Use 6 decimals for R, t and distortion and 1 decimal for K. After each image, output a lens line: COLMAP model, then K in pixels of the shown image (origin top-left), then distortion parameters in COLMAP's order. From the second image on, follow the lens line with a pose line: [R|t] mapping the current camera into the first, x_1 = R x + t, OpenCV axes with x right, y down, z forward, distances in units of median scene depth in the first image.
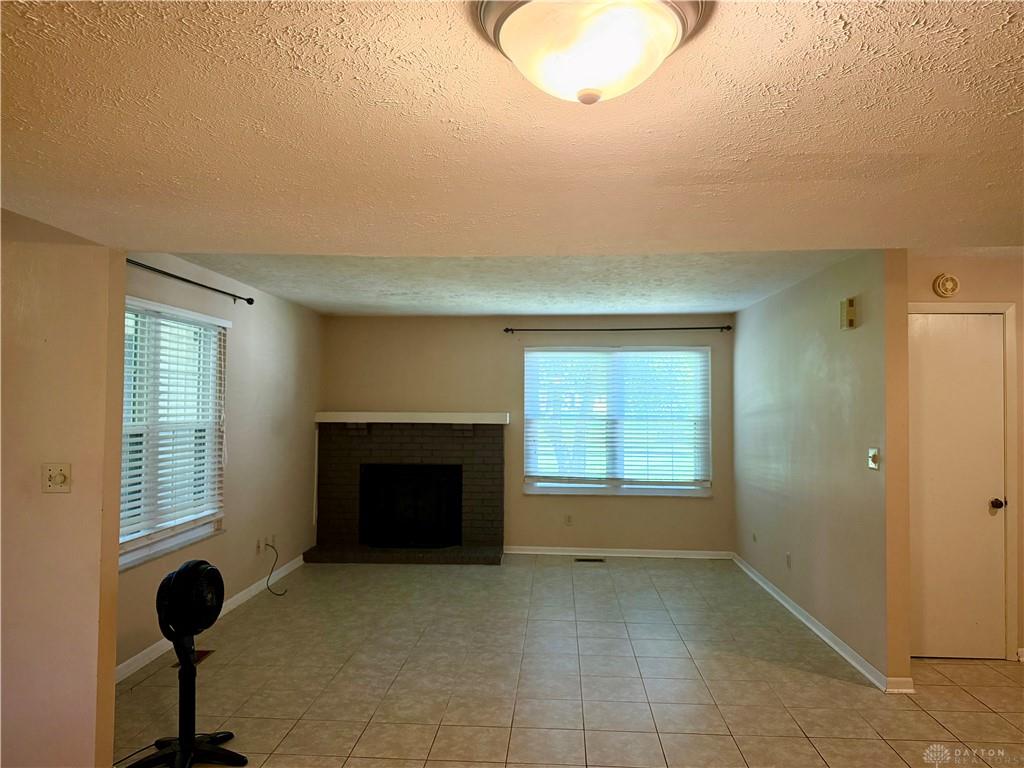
lens RADIAL K [[715.8, 0, 512.2], [0, 715.8, 376.0], [0, 0, 1]] dist [0.133327, -0.224749]
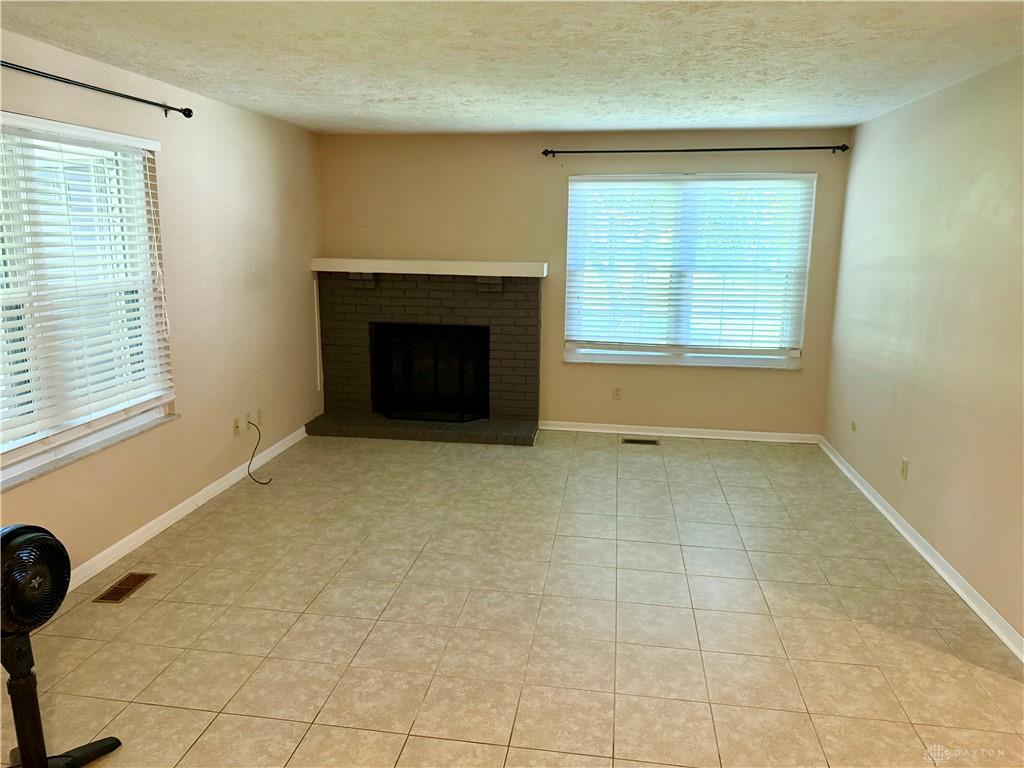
lens RADIAL K [[715.8, 0, 512.2], [0, 715.8, 376.0], [0, 0, 1]] dist [0.133327, -0.224749]
pose [[0.996489, 0.020563, -0.081158, 0.028368], [-0.001105, 0.972514, 0.232843, -0.013838], [0.083715, -0.231936, 0.969122, 0.222946]]
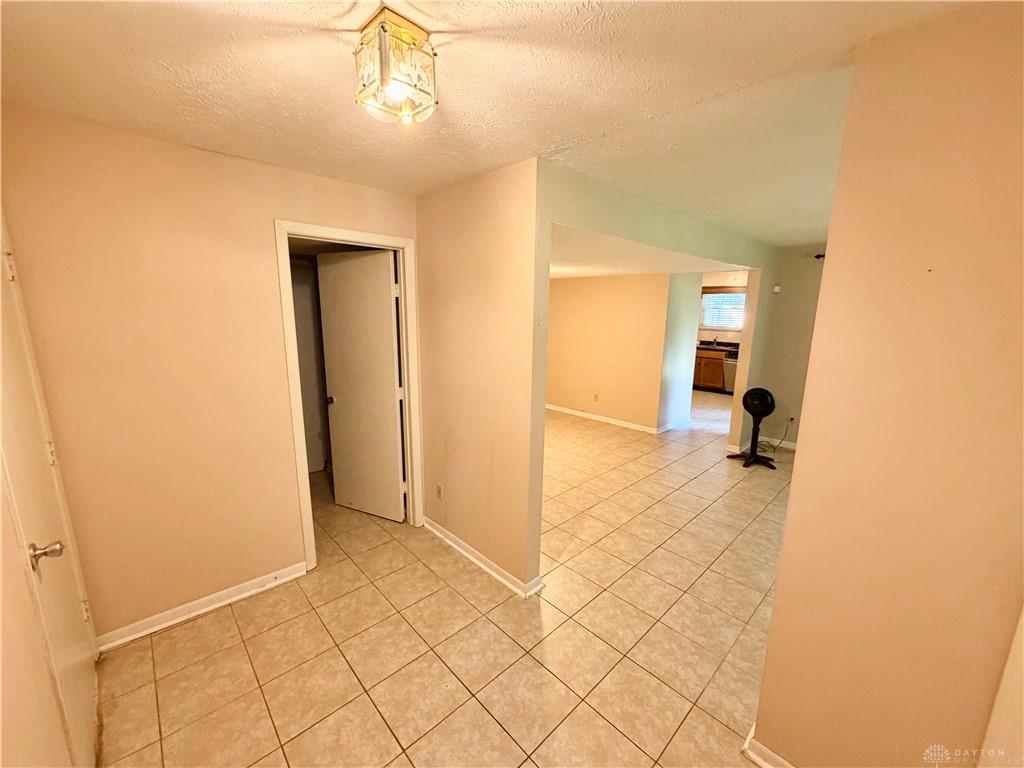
lens RADIAL K [[406.1, 0, 508.5], [0, 406.1, 384.4], [0, 0, 1]] dist [0.000531, 0.000037]
pose [[-0.684091, 0.125680, -0.718487, 0.595791], [0.012677, 0.986943, 0.160569, -0.000848], [0.729286, 0.100736, -0.676753, 0.656306]]
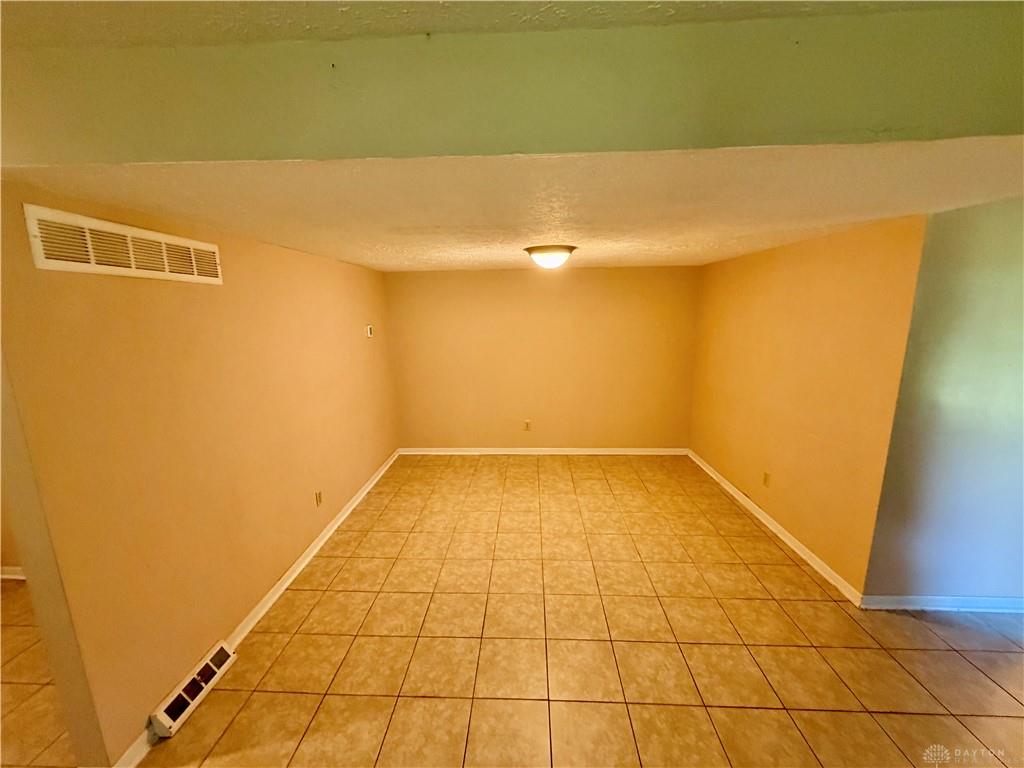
lens RADIAL K [[407.7, 0, 509.1], [0, 407.7, 380.6], [0, 0, 1]] dist [0.000394, 0.000006]
pose [[-0.999803, 0.014761, -0.013277, 0.071723], [0.012762, 0.990105, 0.139750, -0.008908], [0.015209, 0.139553, -0.990098, 0.638173]]
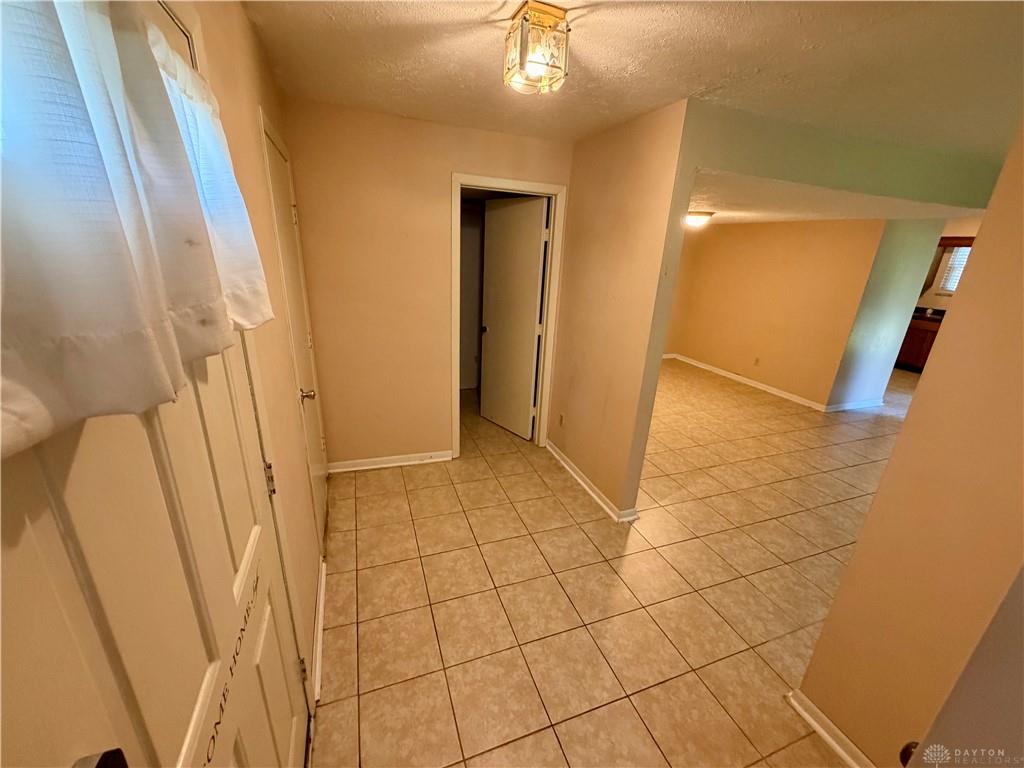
lens RADIAL K [[405.4, 0, 509.6], [0, 405.4, 384.6], [0, 0, 1]] dist [0.001521, 0.000199]
pose [[-0.913602, 0.088838, -0.396786, 0.597727], [-0.034604, 0.955313, 0.293565, -0.002267], [0.405134, 0.281932, -0.869702, 0.715978]]
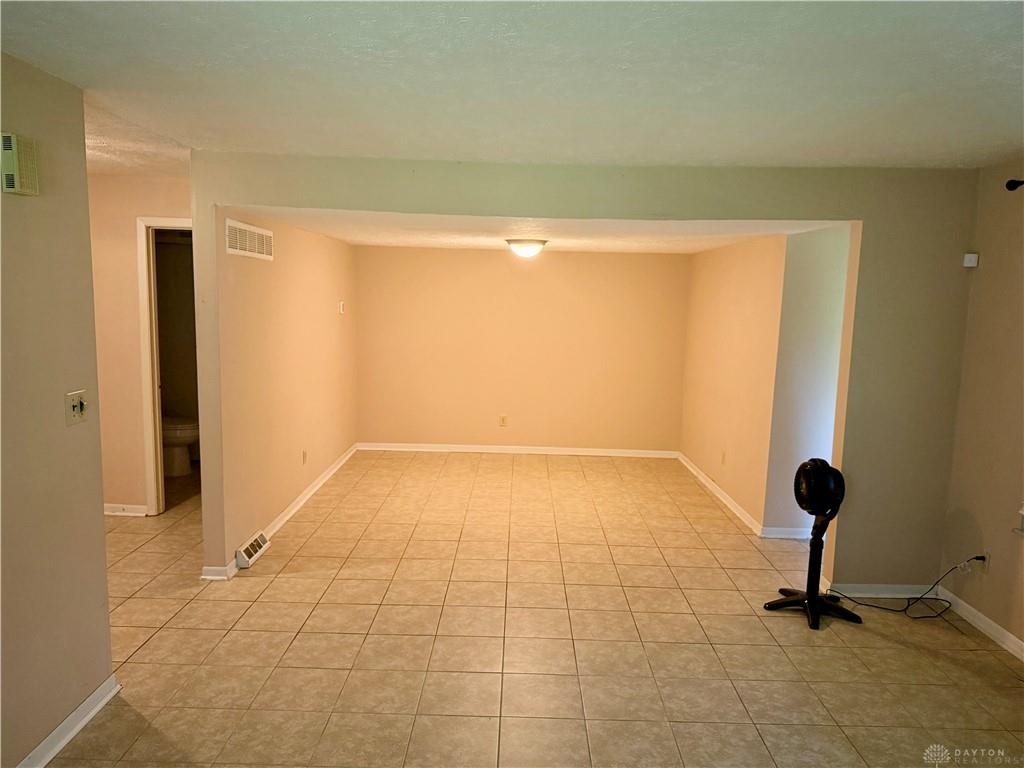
lens RADIAL K [[715.8, 0, 512.2], [0, 715.8, 376.0], [0, 0, 1]] dist [0.133327, -0.224749]
pose [[-0.998007, -0.024156, -0.058304, 0.086220], [-0.028616, 0.996627, 0.076919, 0.013263], [0.056249, 0.078434, -0.995331, 1.105006]]
